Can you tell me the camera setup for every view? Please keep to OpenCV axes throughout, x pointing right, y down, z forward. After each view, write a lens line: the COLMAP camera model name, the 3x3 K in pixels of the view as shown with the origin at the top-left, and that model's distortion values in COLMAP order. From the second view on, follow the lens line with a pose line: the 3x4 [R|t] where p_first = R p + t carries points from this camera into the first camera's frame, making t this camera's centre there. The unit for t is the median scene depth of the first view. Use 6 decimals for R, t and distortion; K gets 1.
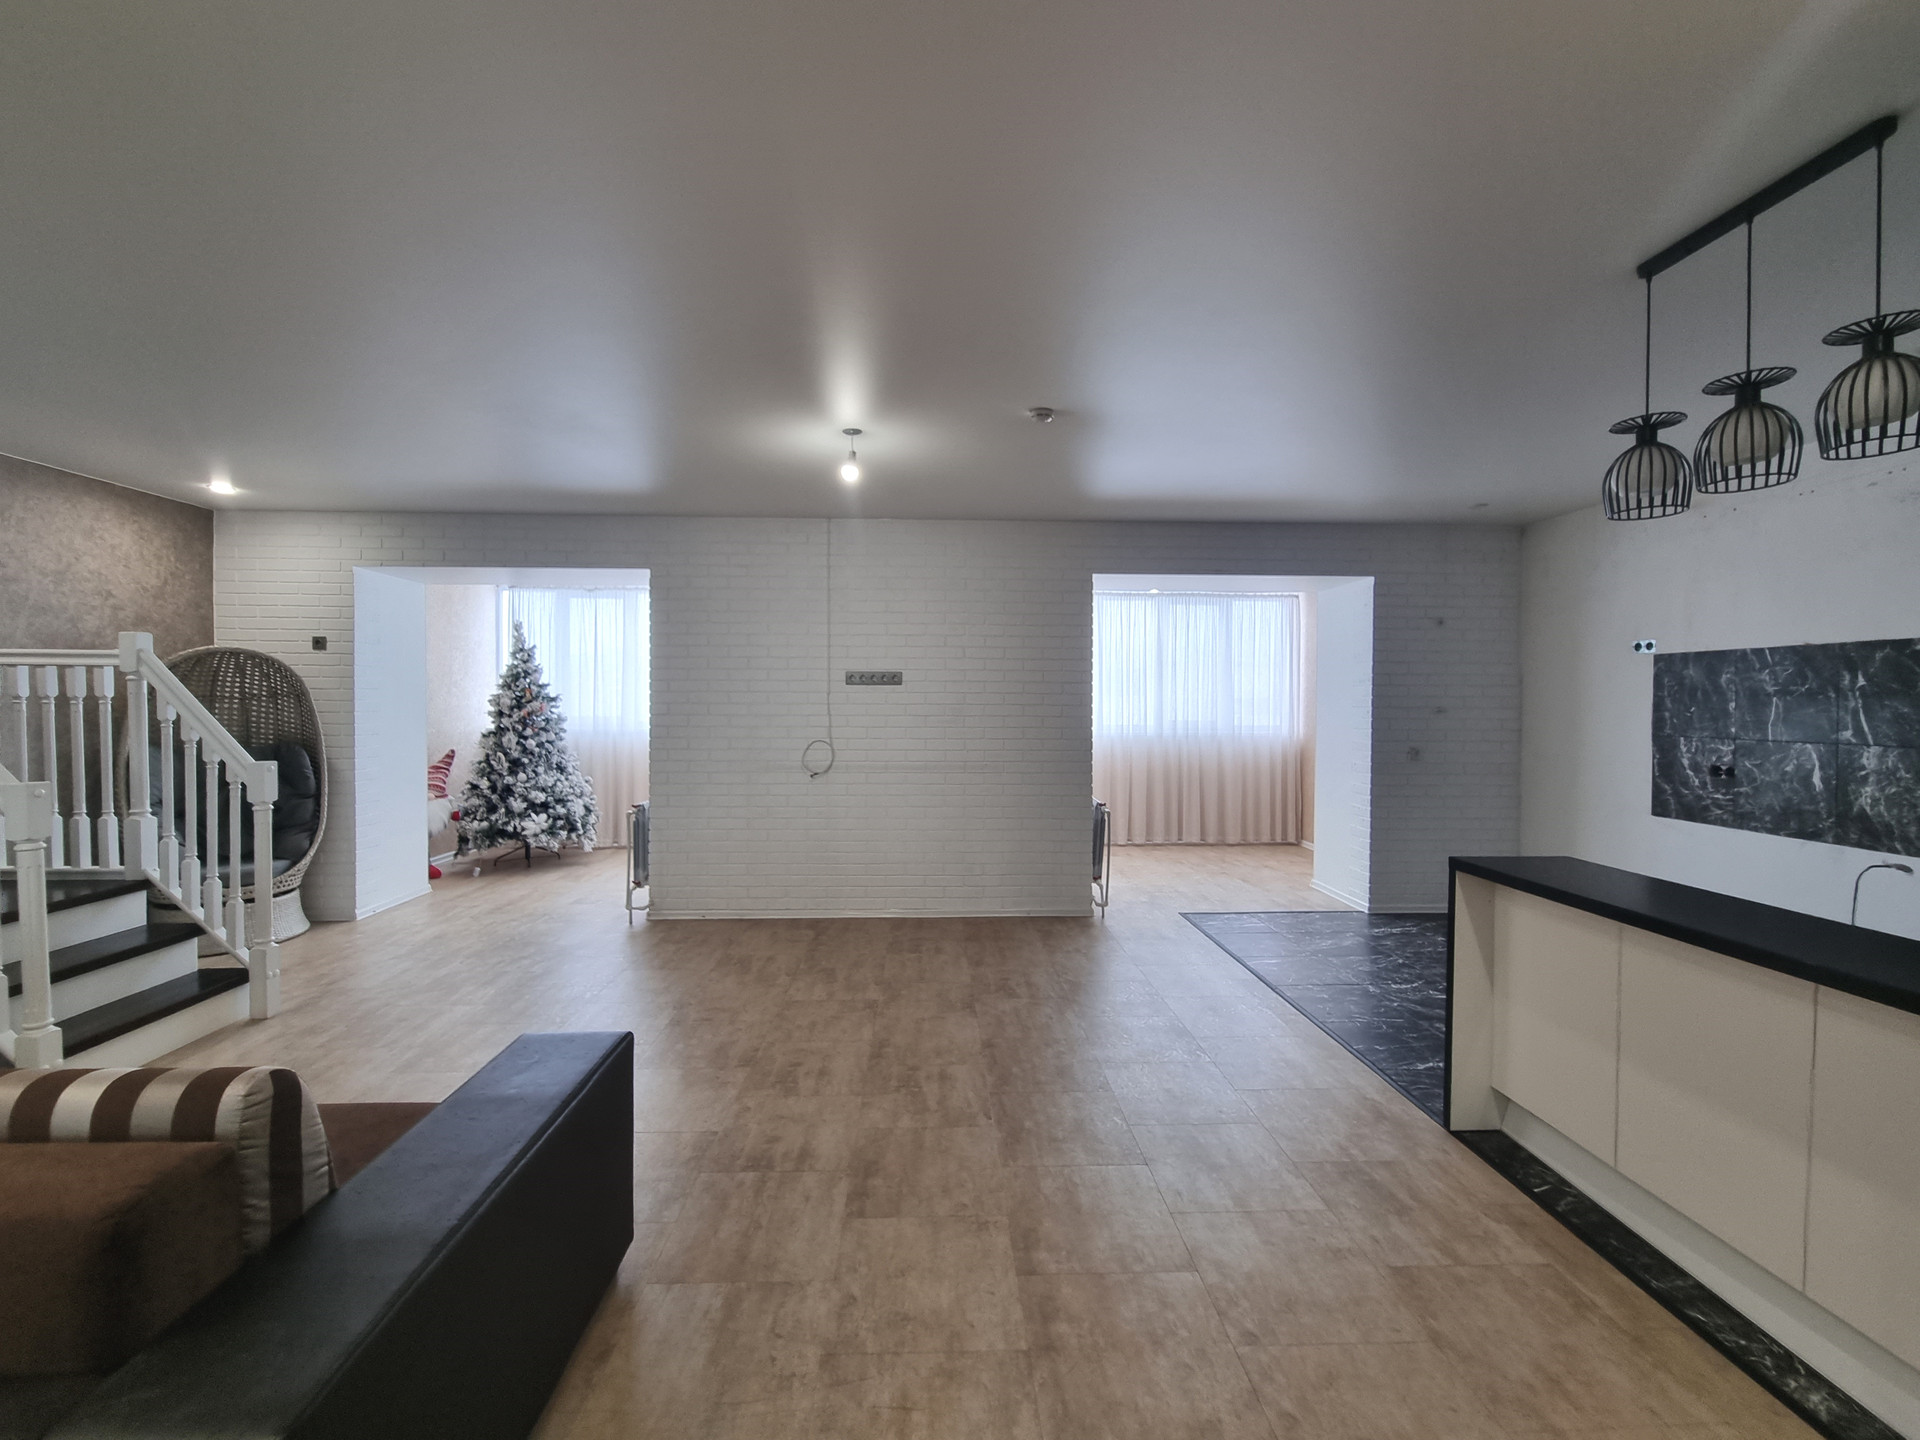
lens RADIAL K [[788.0, 0, 953.1], [0, 788.0, 713.9], [0, 0, 1]] dist [0.002750, -0.004013]
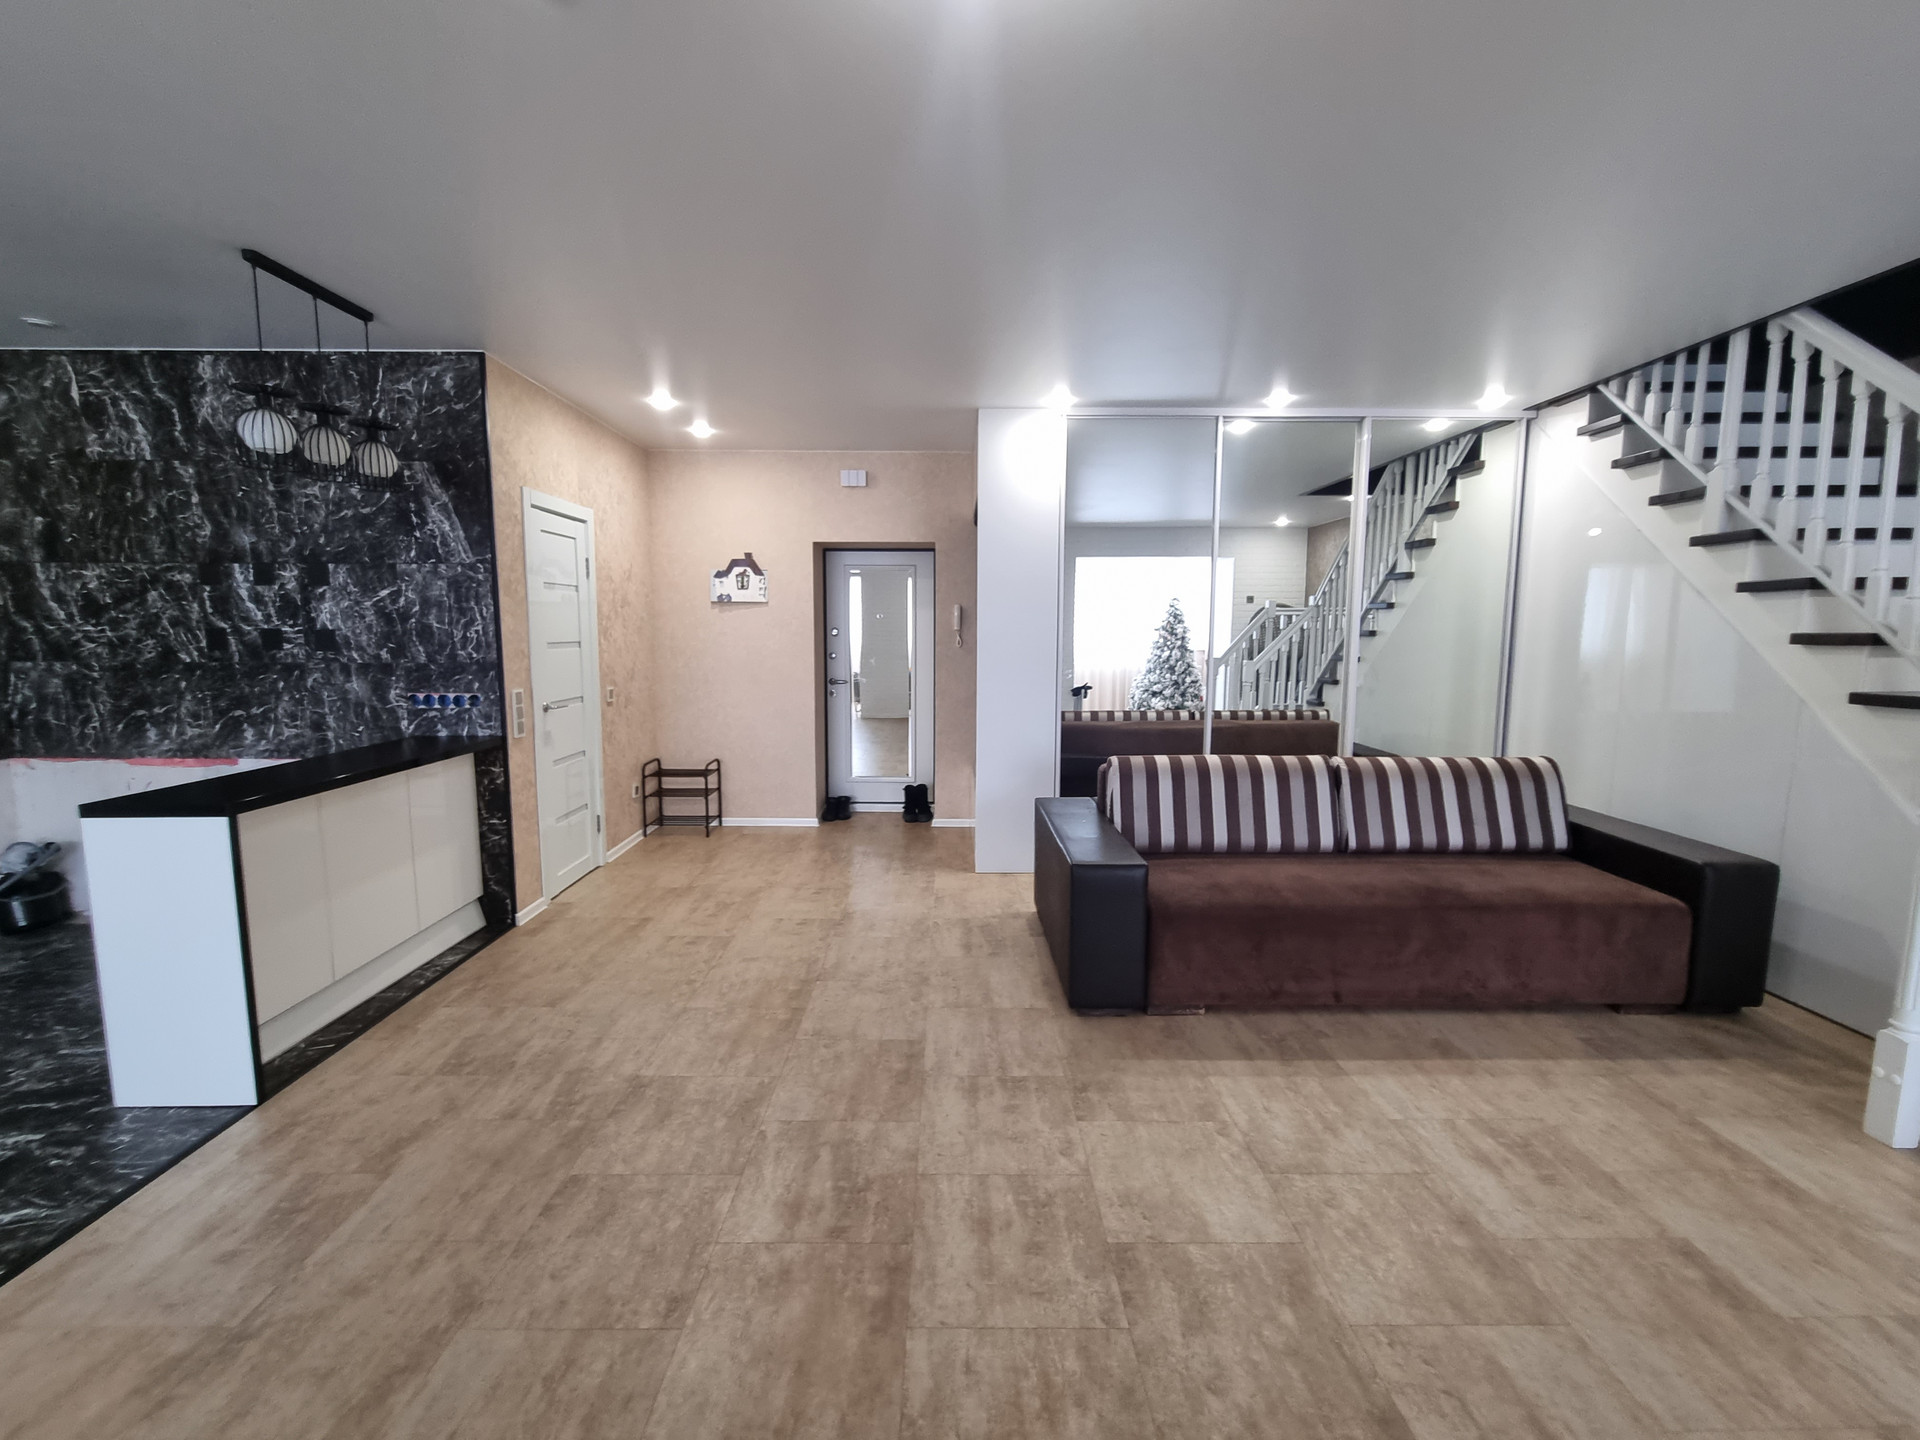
lens RADIAL K [[788.0, 0, 953.1], [0, 788.0, 713.9], [0, 0, 1]] dist [0.002750, -0.004013]
pose [[-0.999485, -0.011777, 0.029861, -0.119599], [-0.007963, 0.992154, 0.124768, -0.018830], [-0.031096, 0.124466, -0.991736, 1.211538]]
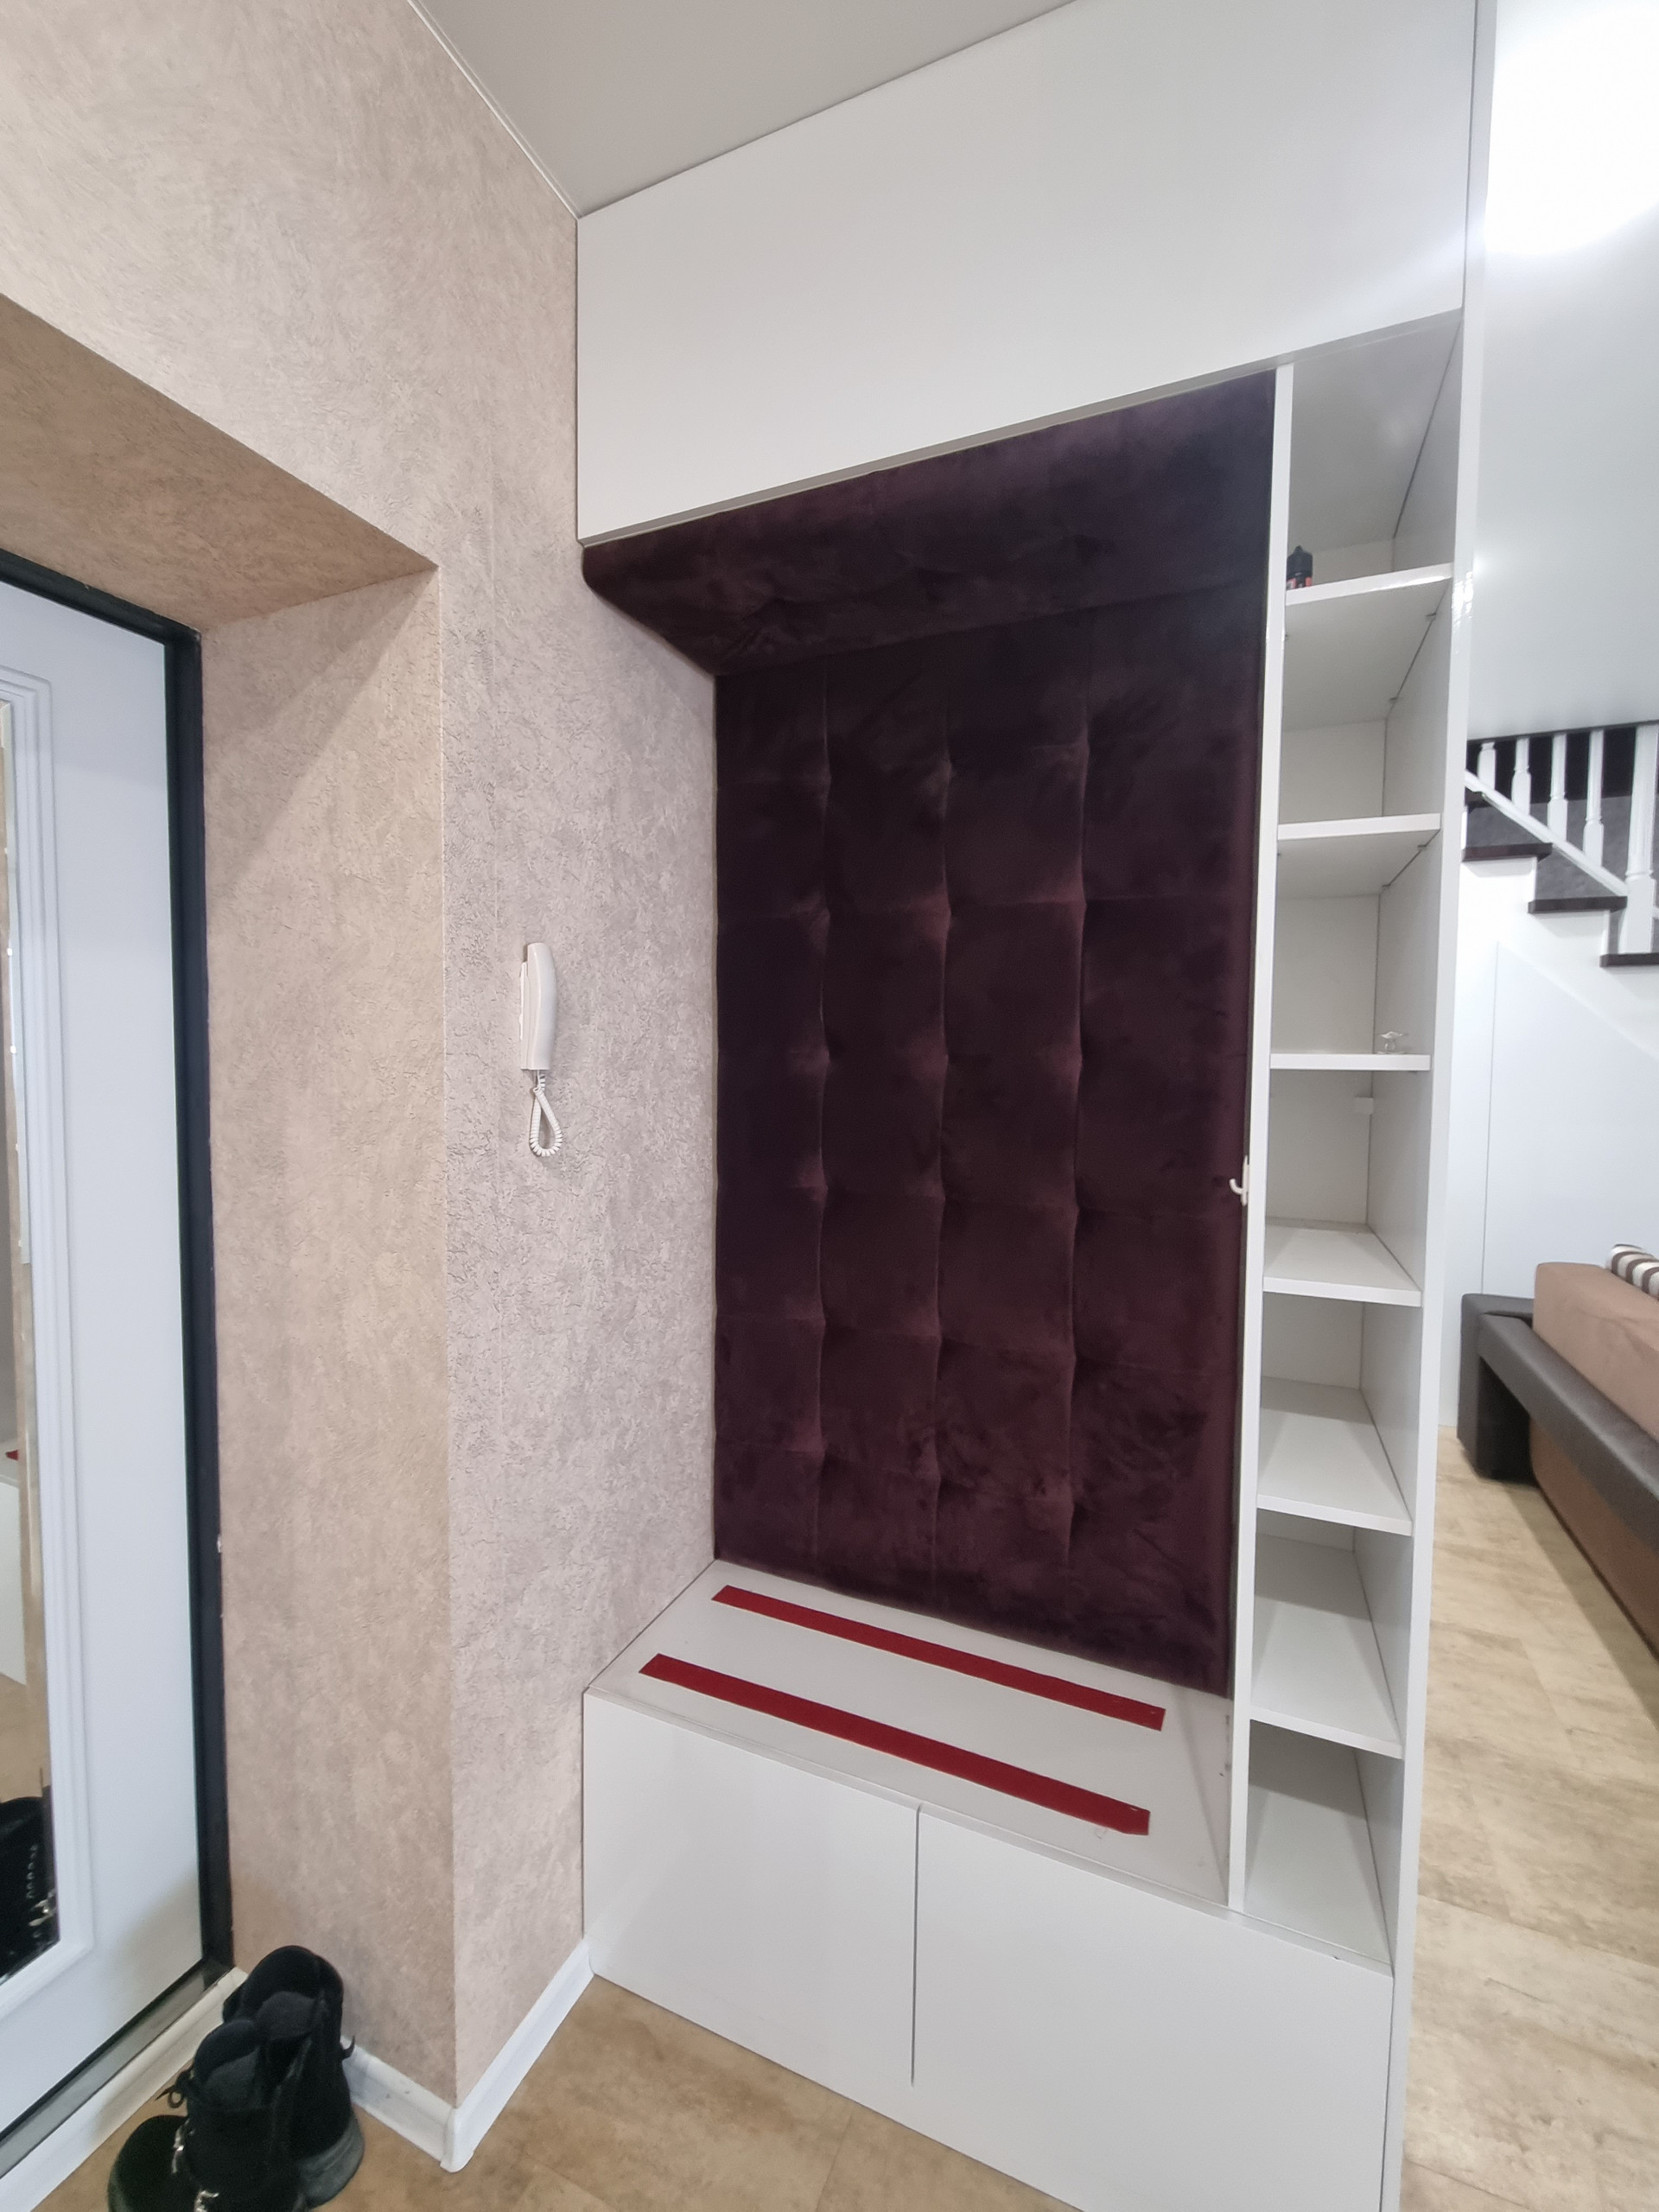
lens RADIAL K [[907.8, 0, 835.6], [0, 907.8, 1097.3], [0, 0, 1]] dist [0.002750, -0.004013]
pose [[-0.428138, 0.035275, -0.903025, 0.160834], [-0.027041, 0.998290, 0.051817, -0.002124], [0.903309, 0.046604, -0.426452, 0.021185]]
